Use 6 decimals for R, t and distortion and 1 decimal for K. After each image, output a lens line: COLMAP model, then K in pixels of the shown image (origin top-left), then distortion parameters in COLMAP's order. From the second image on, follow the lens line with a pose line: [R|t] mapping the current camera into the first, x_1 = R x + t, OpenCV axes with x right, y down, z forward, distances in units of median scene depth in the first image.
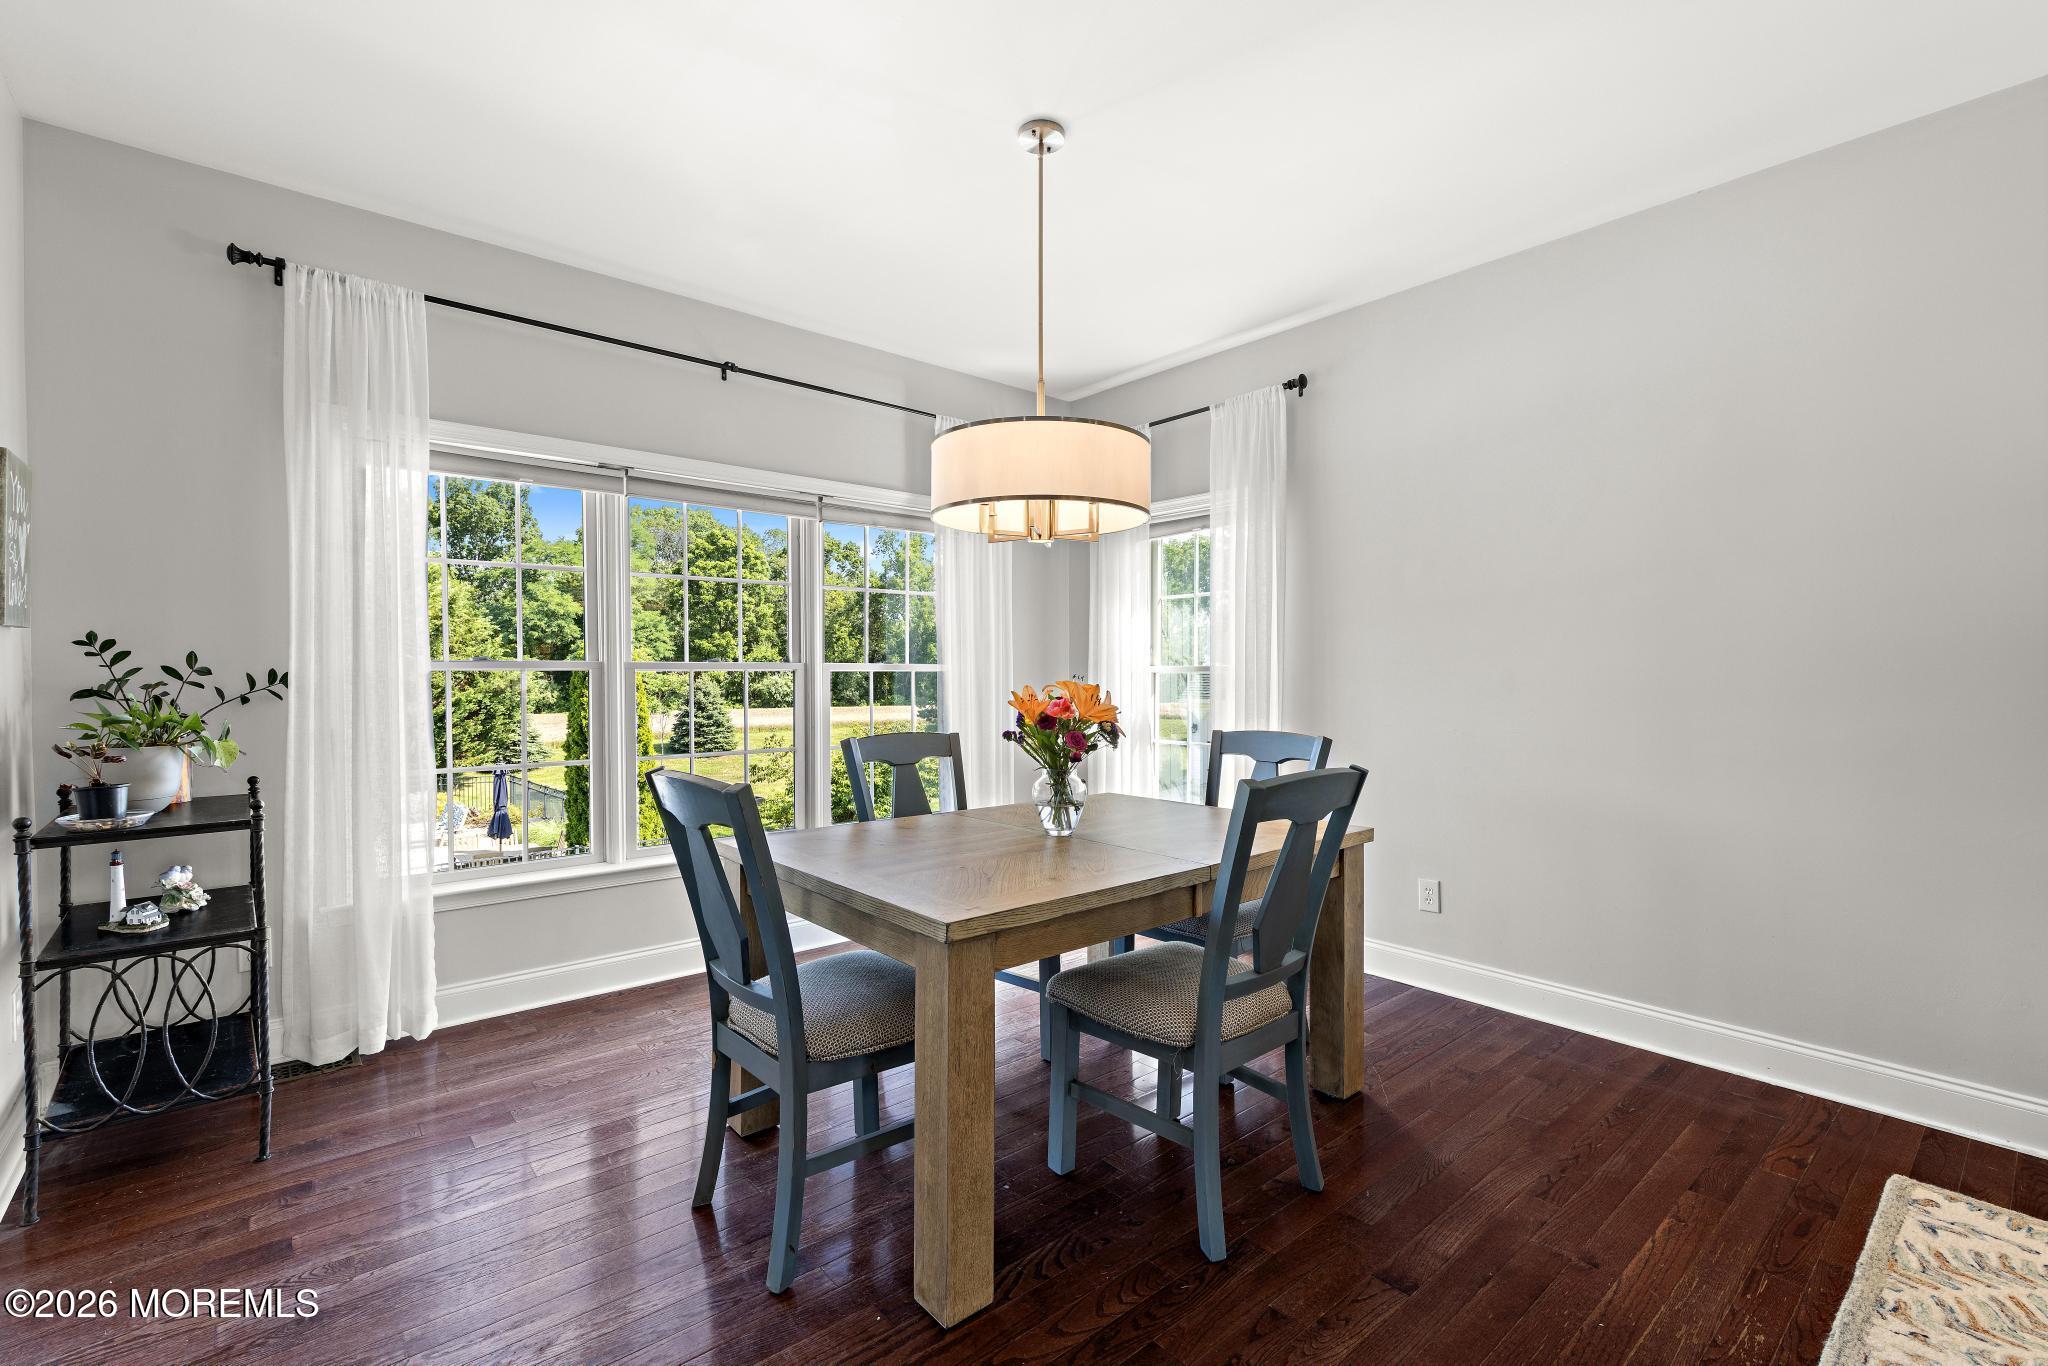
lens RADIAL K [[900.8, 0, 1028.7], [0, 900.8, 689.5], [0, 0, 1]] dist [0.002307, 0.000151]
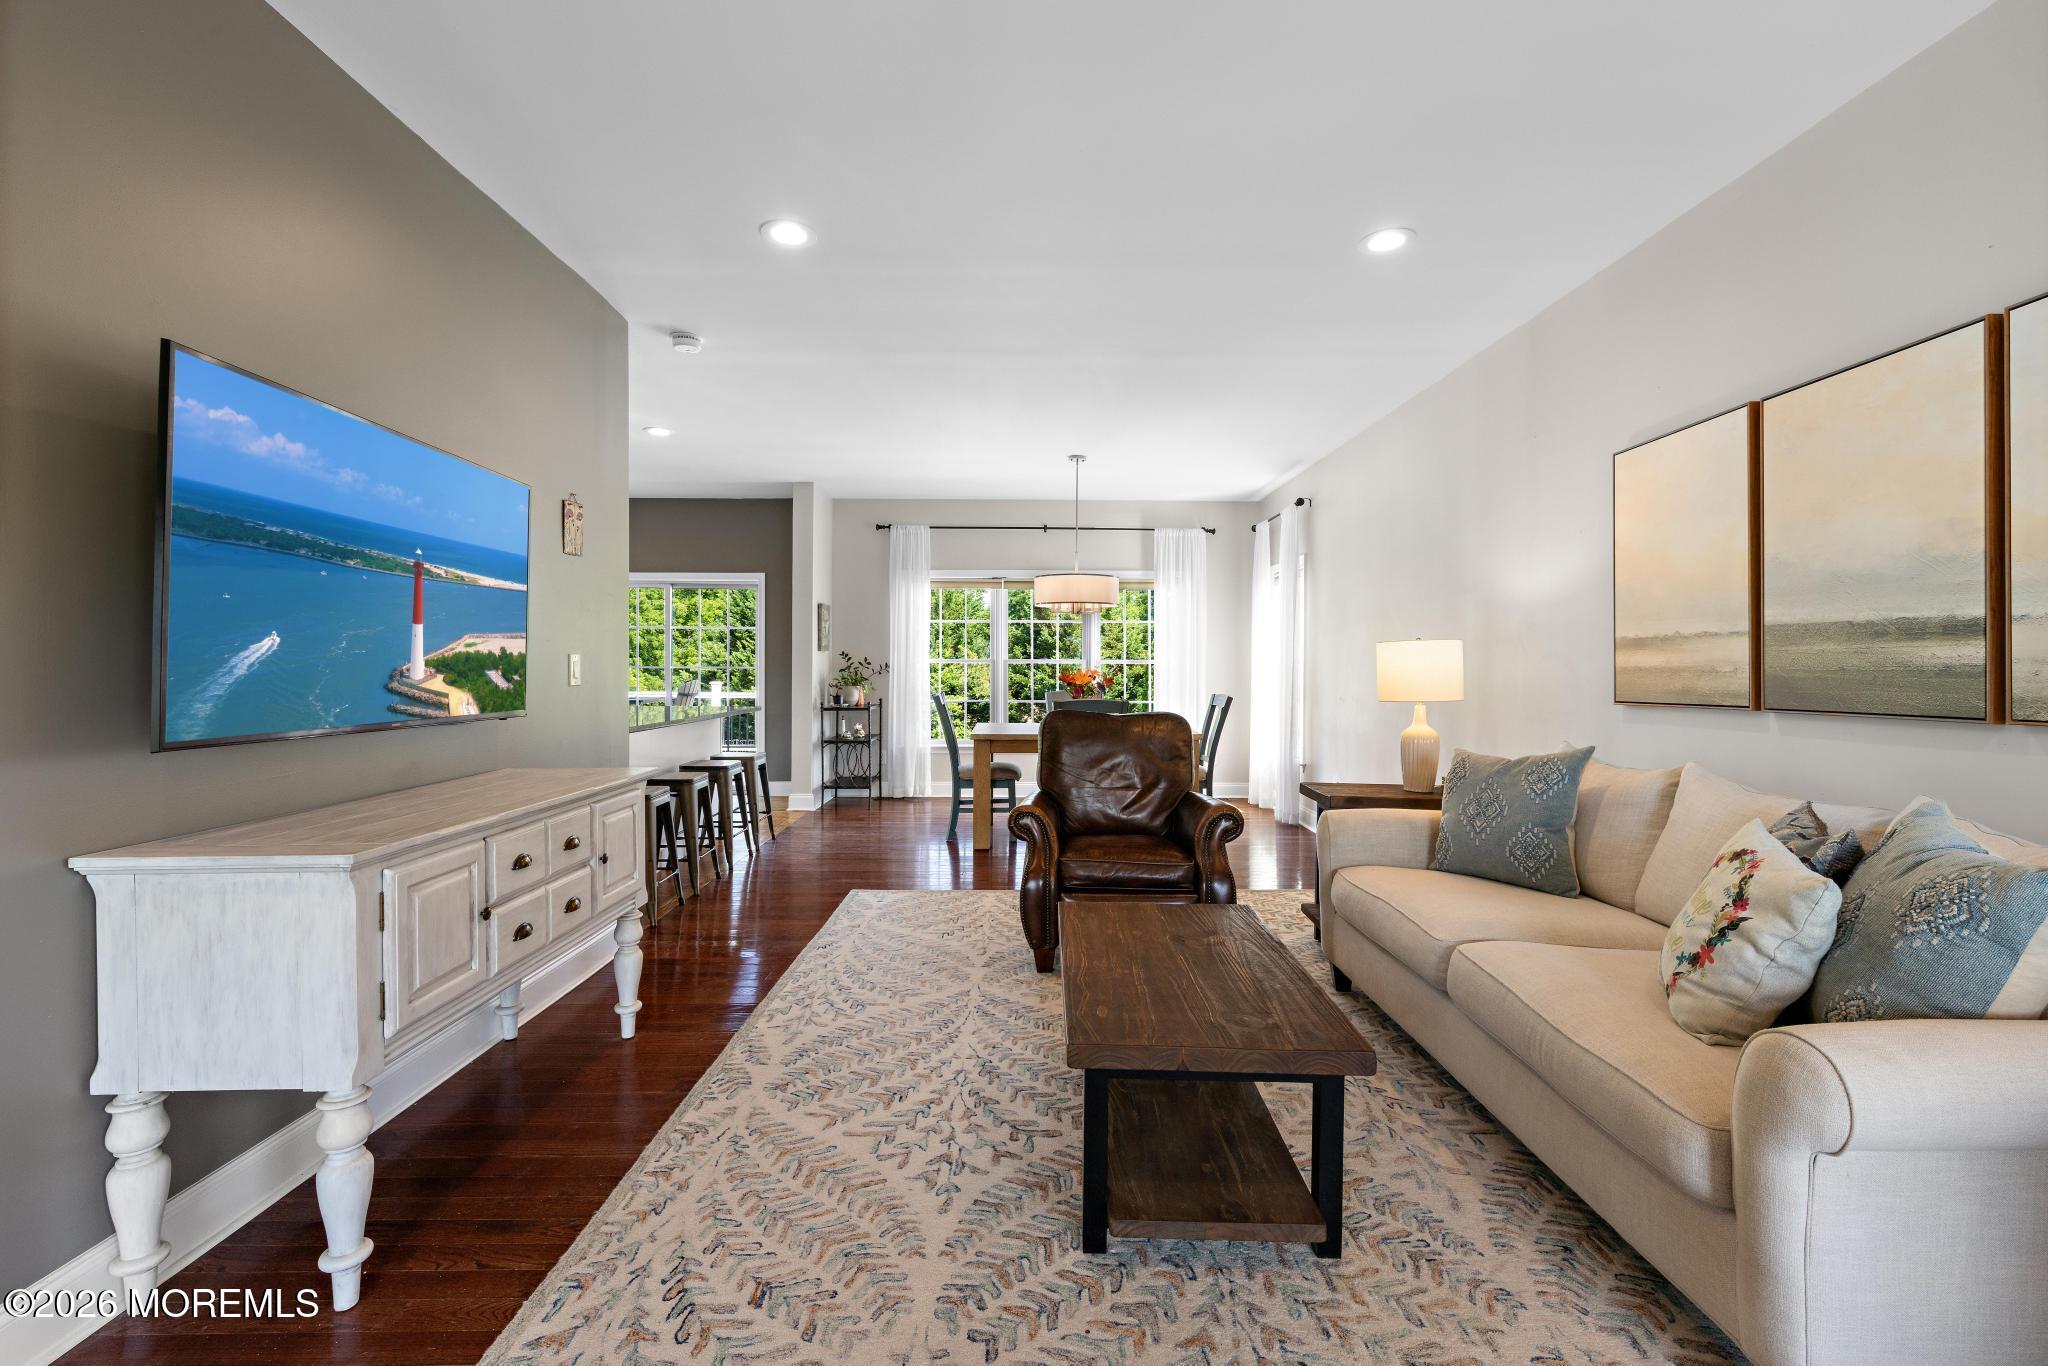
lens RADIAL K [[889.2, 0, 1027.5], [0, 889.2, 670.9], [0, 0, 1]] dist [0.003078, 0.000129]
pose [[0.763247, 0.009041, -0.646043, 1.052445], [-0.014719, 0.999886, -0.003396, 0.005709], [0.645939, 0.012102, 0.763293, -0.697616]]
